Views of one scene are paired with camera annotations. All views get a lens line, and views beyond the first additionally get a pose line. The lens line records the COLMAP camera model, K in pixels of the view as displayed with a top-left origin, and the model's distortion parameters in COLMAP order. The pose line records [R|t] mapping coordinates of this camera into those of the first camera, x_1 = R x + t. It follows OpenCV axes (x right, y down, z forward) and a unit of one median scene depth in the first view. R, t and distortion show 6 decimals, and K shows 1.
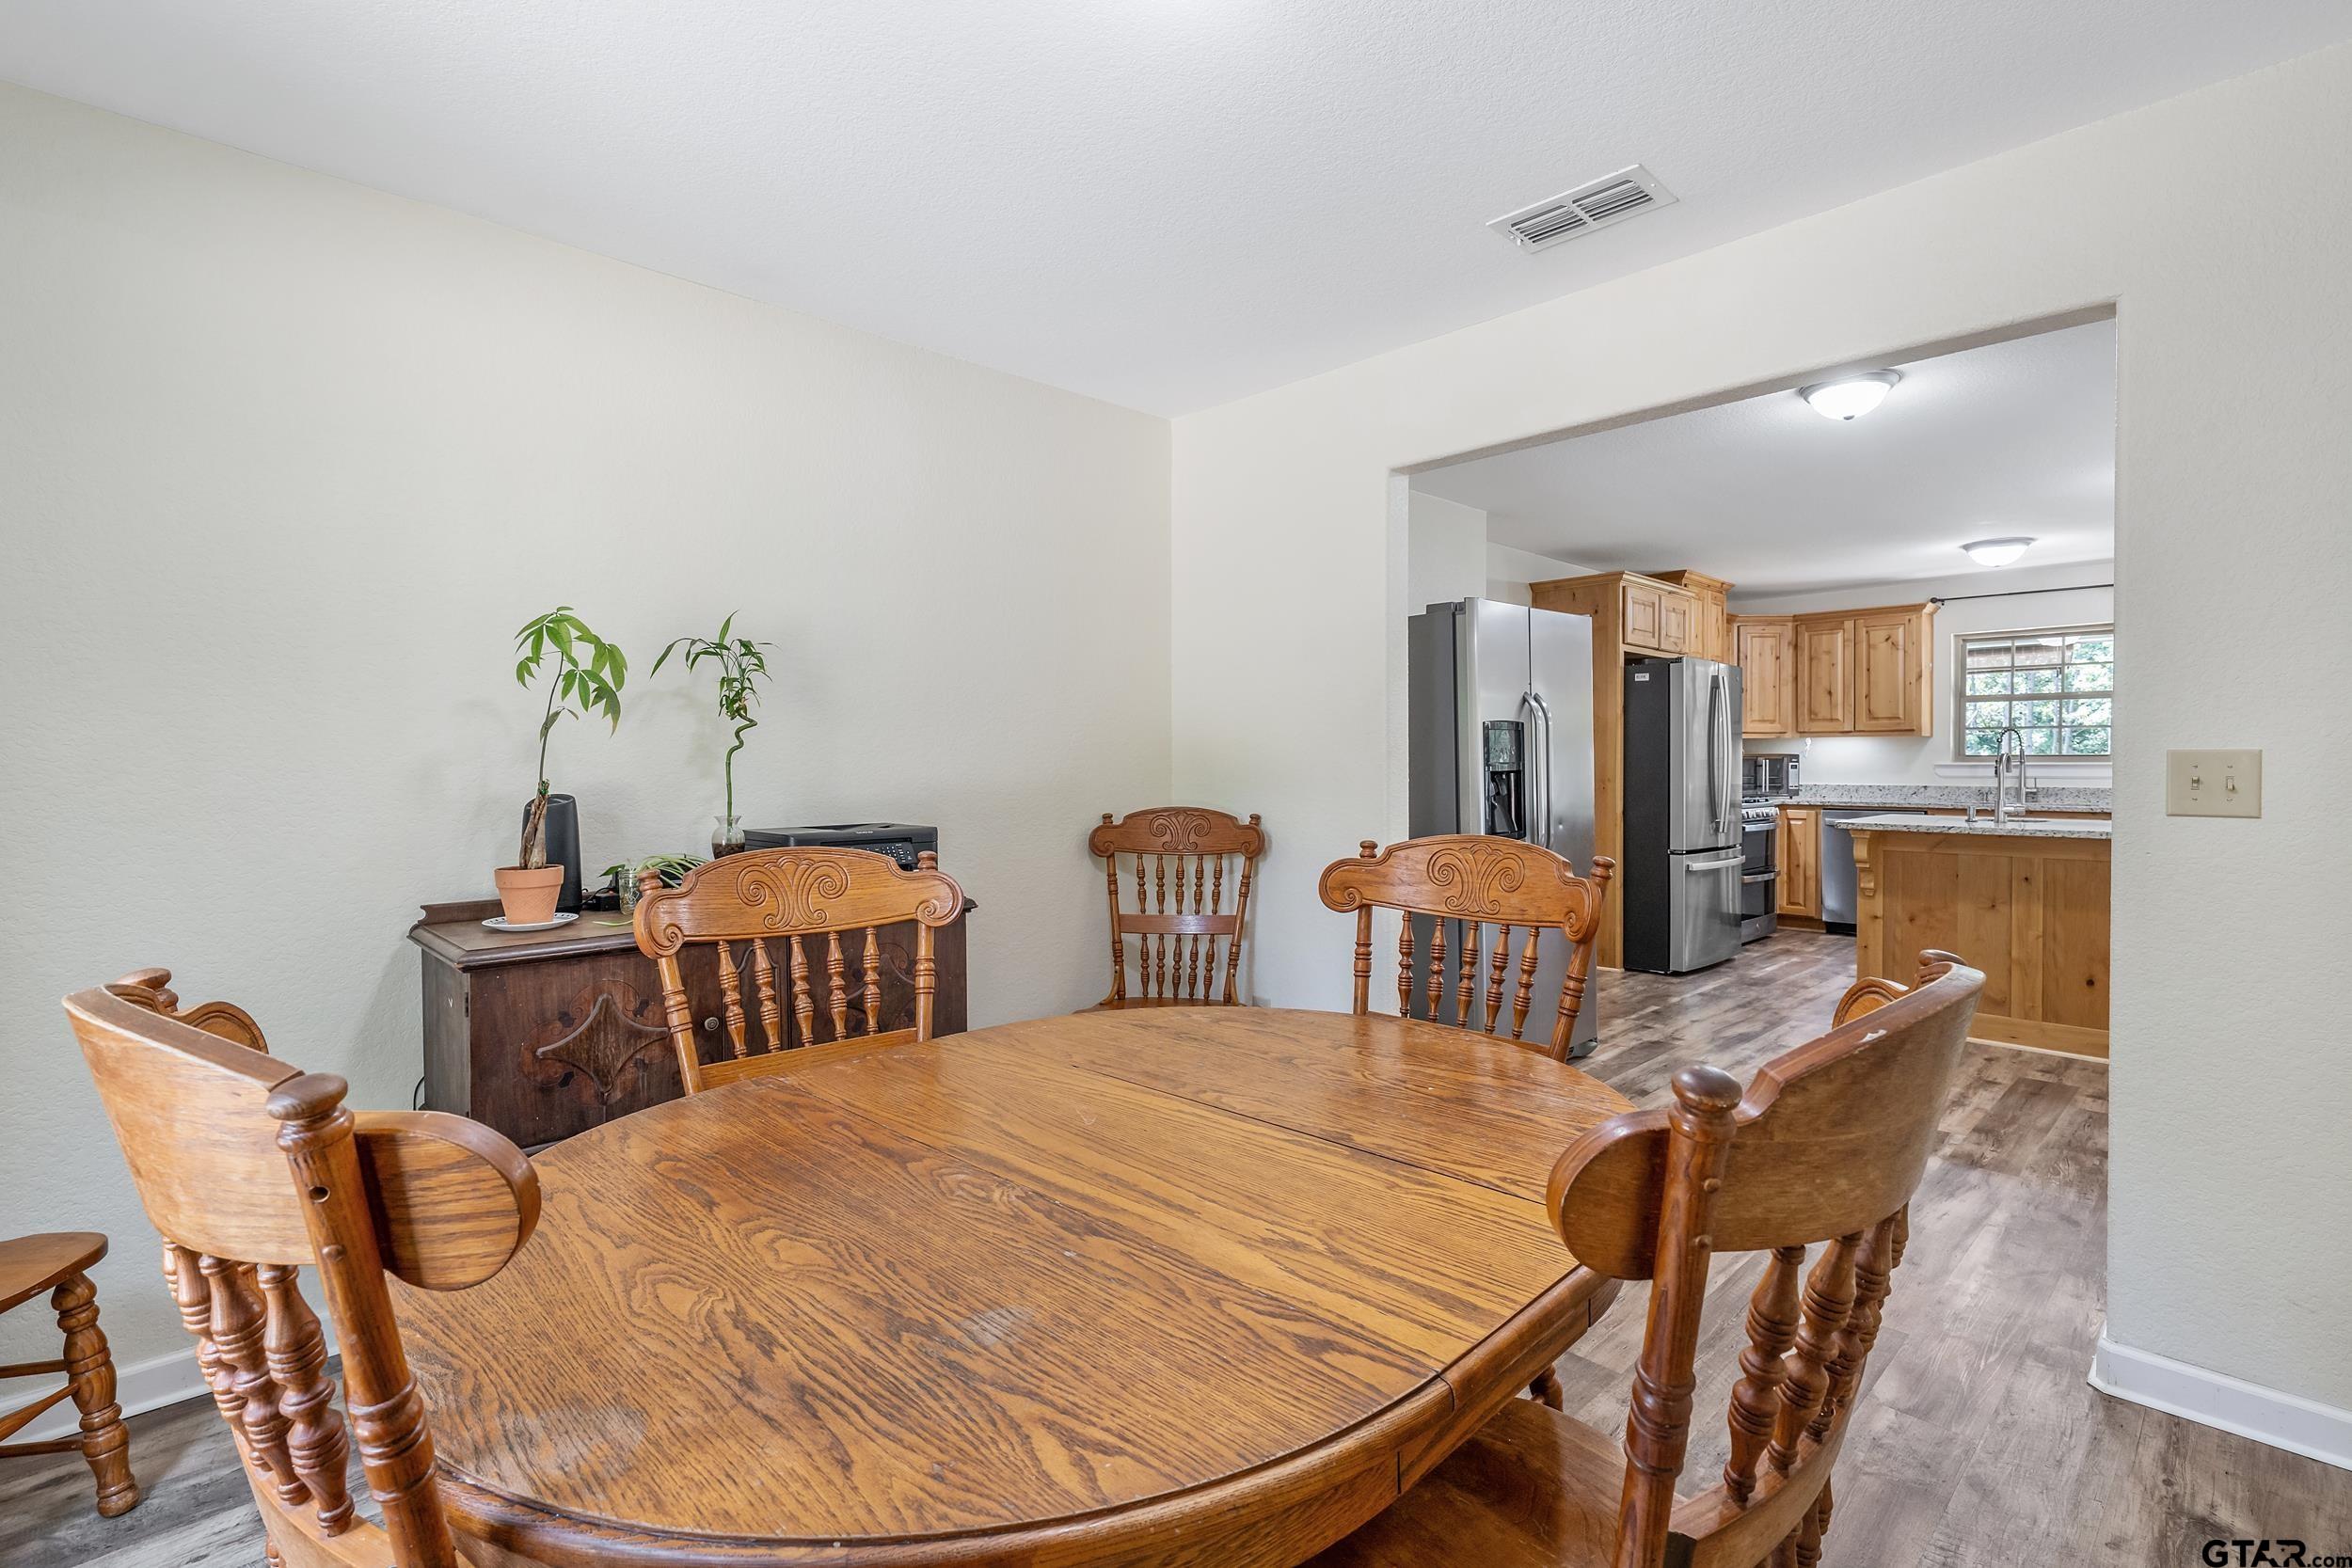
lens RADIAL K [[1127.7, 0, 1153.1], [0, 1127.7, 779.5], [0, 0, 1]] dist [0.002029, -0.000398]
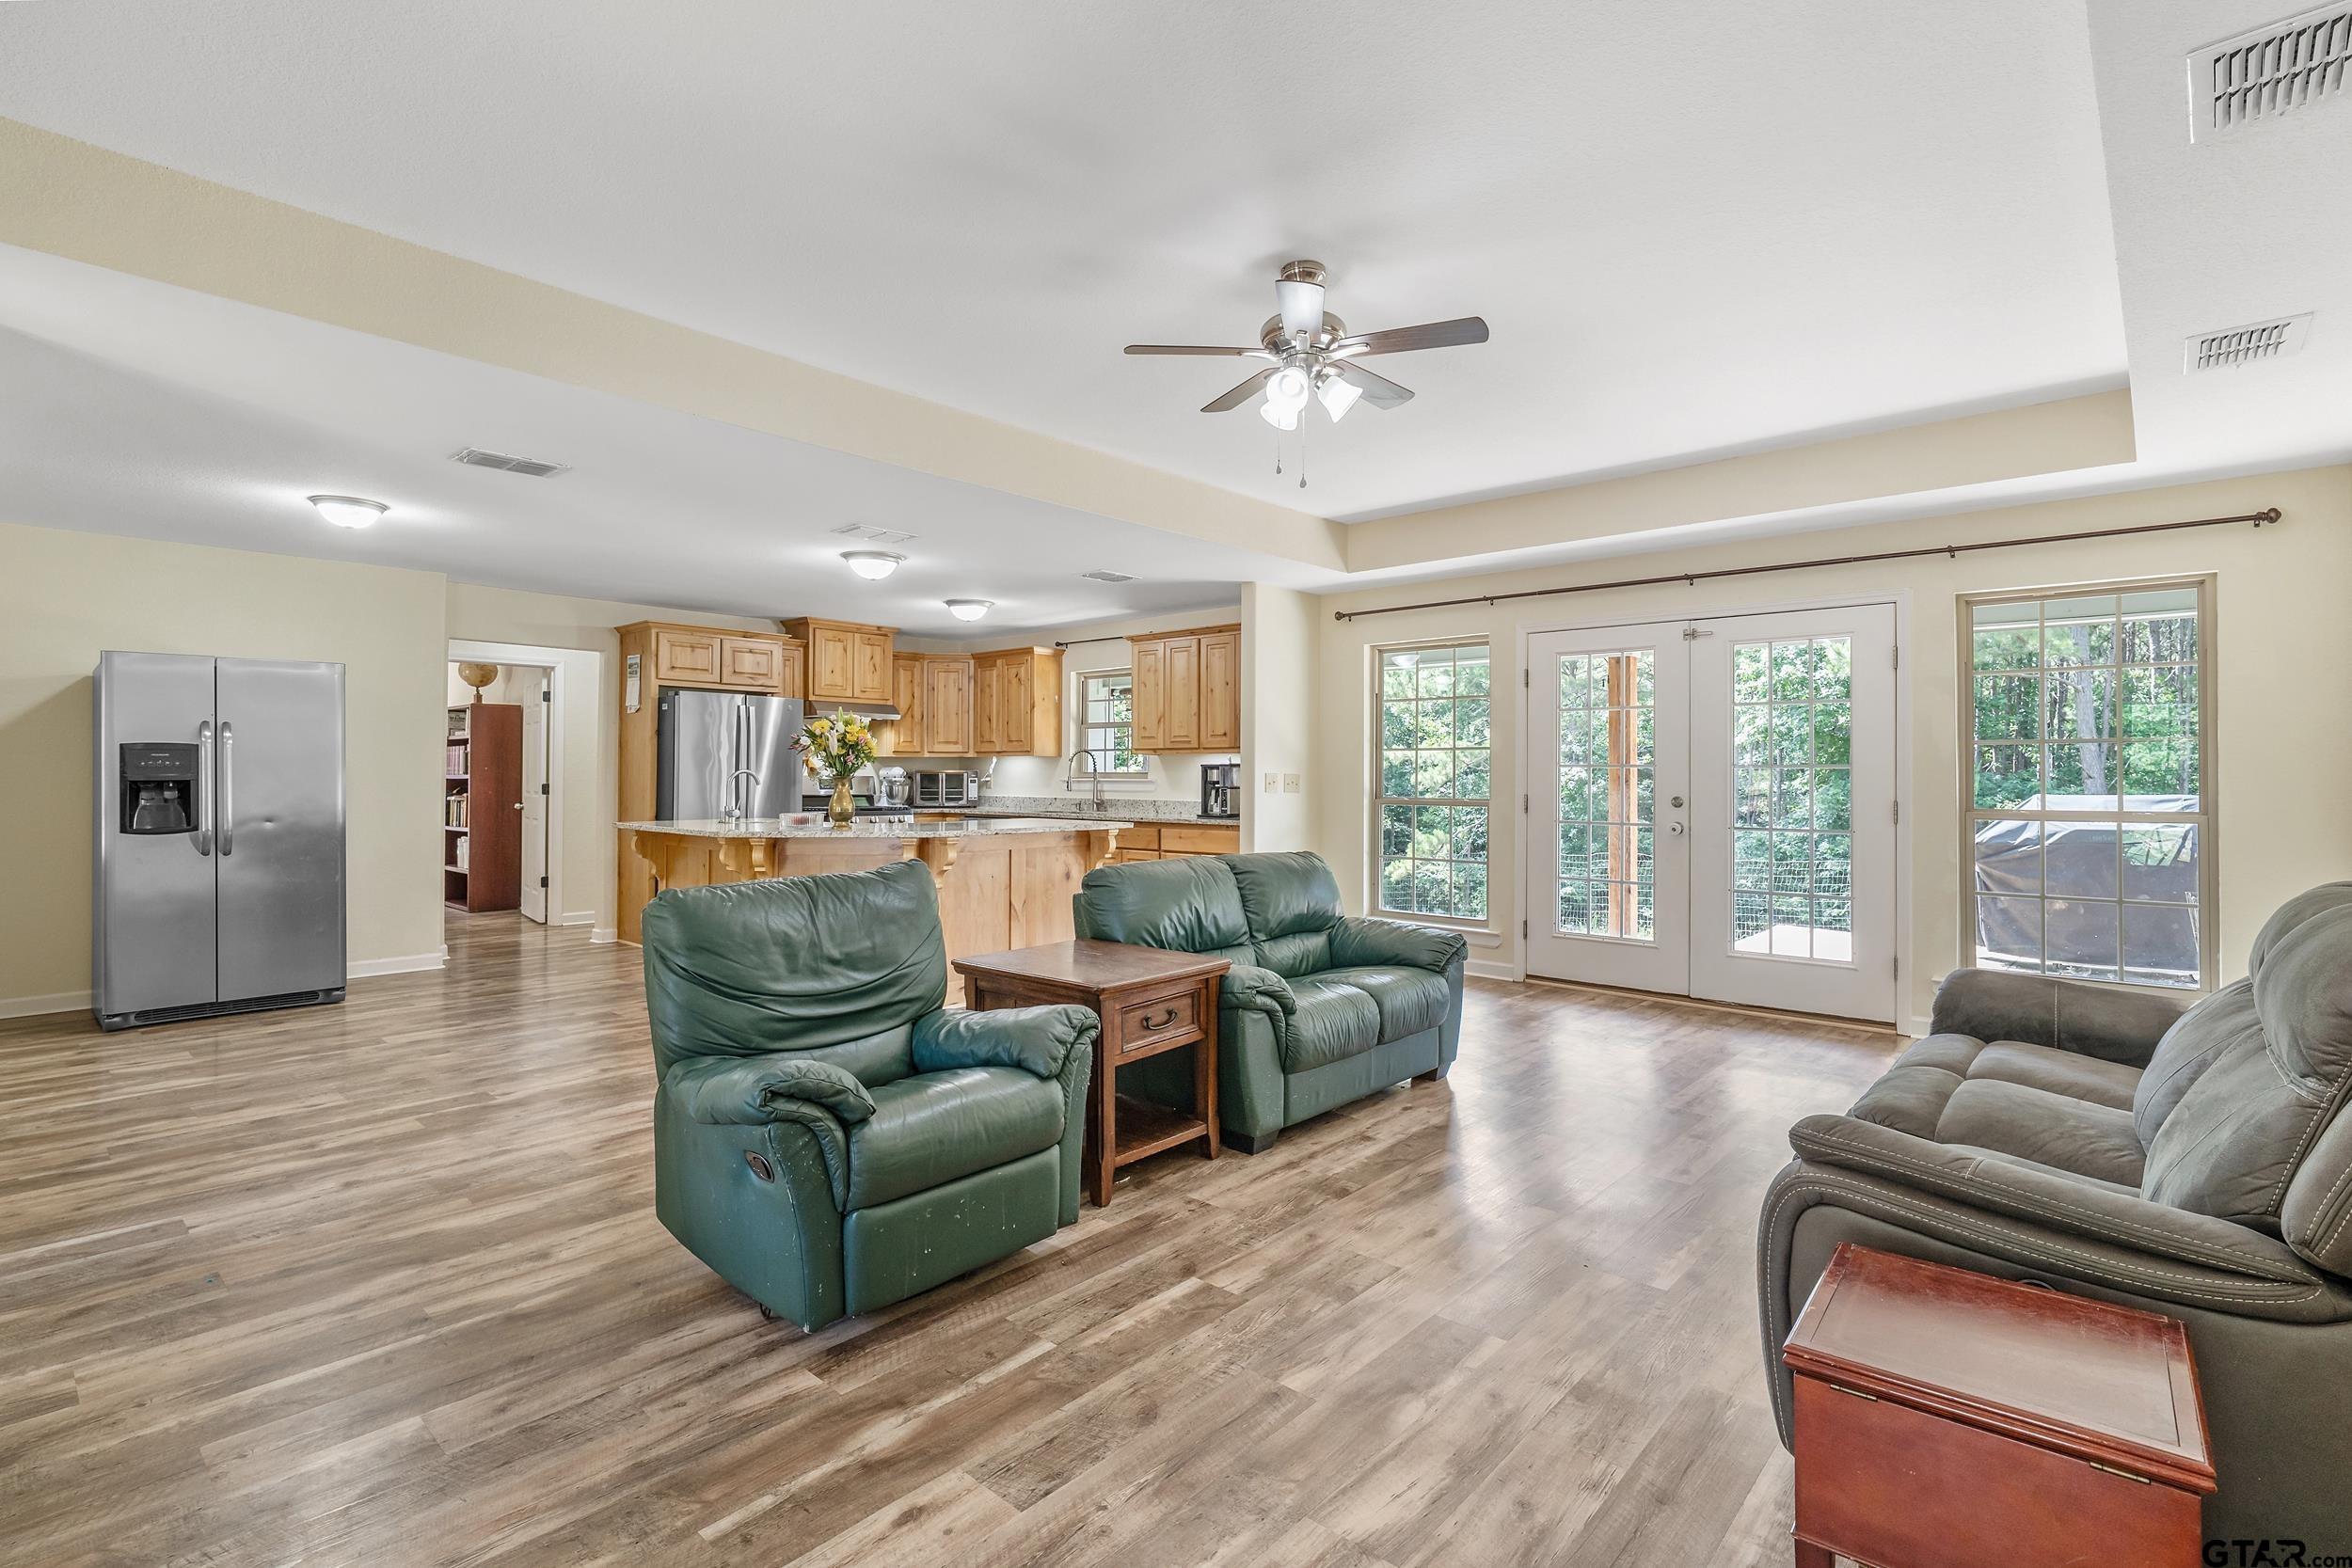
lens RADIAL K [[1127.7, 0, 1194.7], [0, 1127.7, 772.3], [0, 0, 1]] dist [0.002029, -0.000398]
pose [[0.997708, 0.007714, 0.067227, 0.753274], [-0.006444, 0.999797, -0.019083, 0.000476], [-0.067360, 0.018606, 0.997555, -0.210325]]
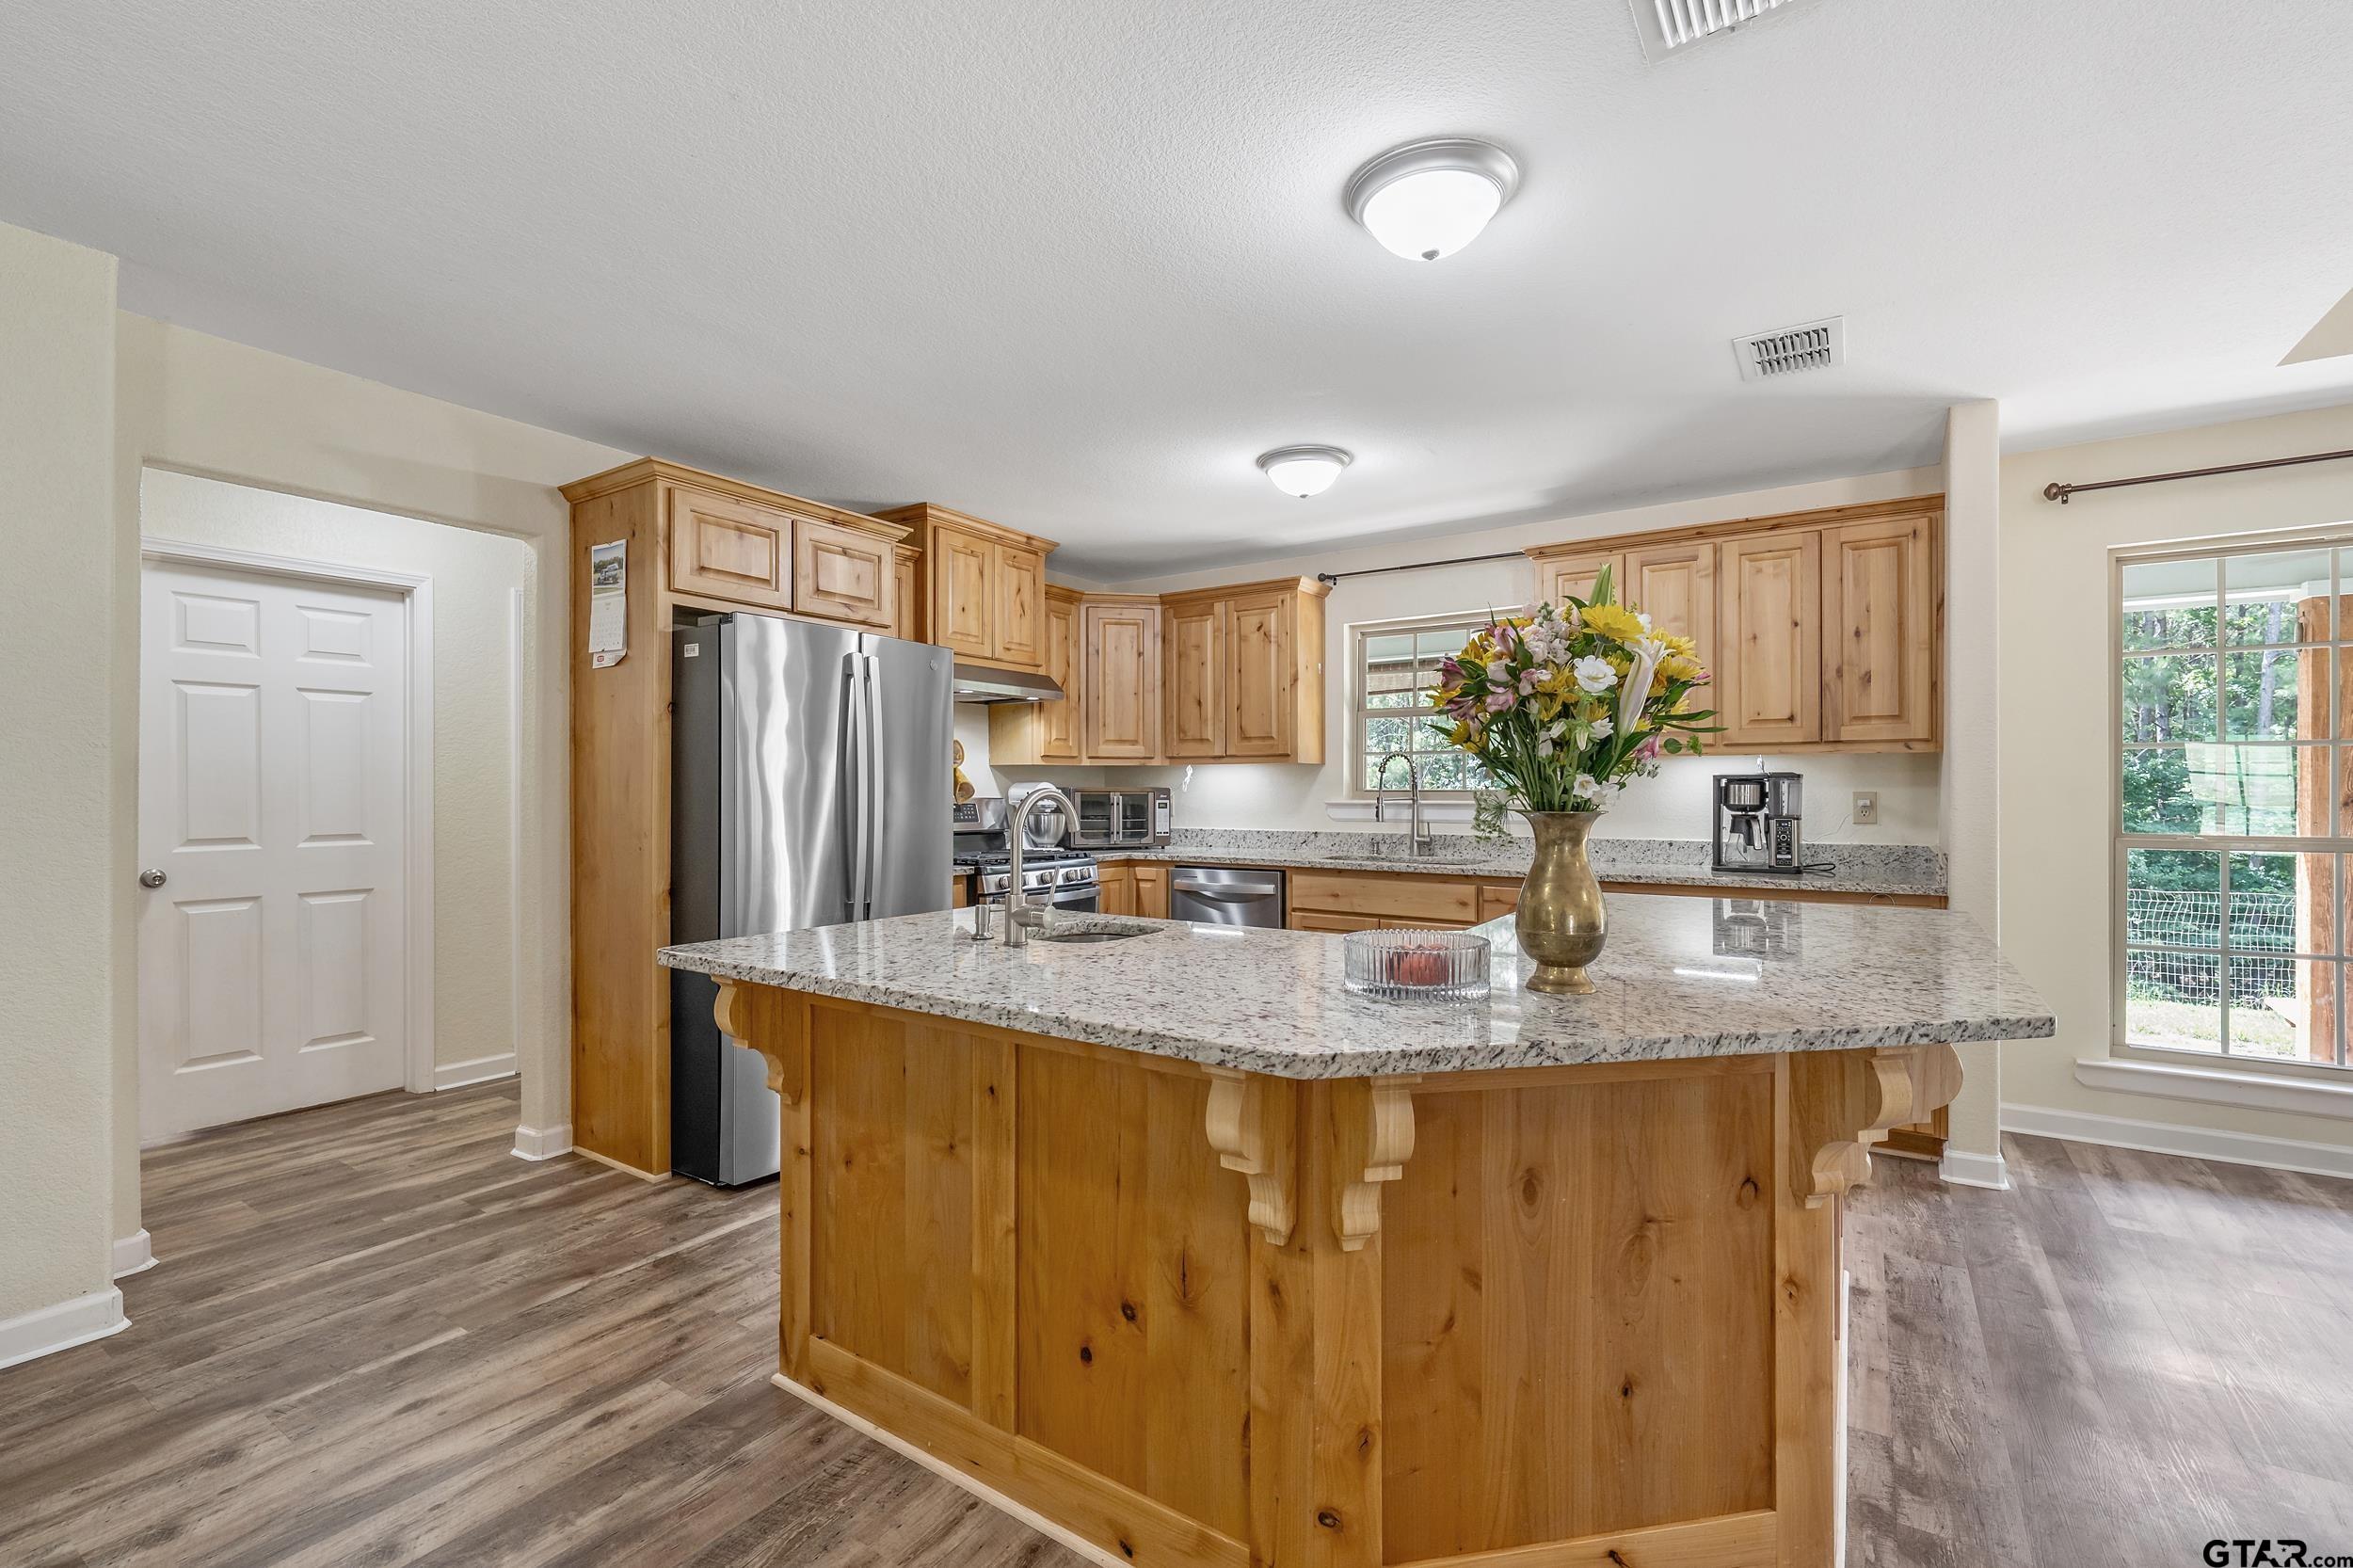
lens RADIAL K [[1039.9, 0, 1173.3], [0, 1039.9, 802.4], [0, 0, 1]] dist [-0.000646, -0.000123]
pose [[0.977303, 0.000294, 0.211847, 0.453338], [0.001213, 0.999975, -0.006984, -0.009092], [-0.211843, 0.007083, 0.977278, 0.364570]]
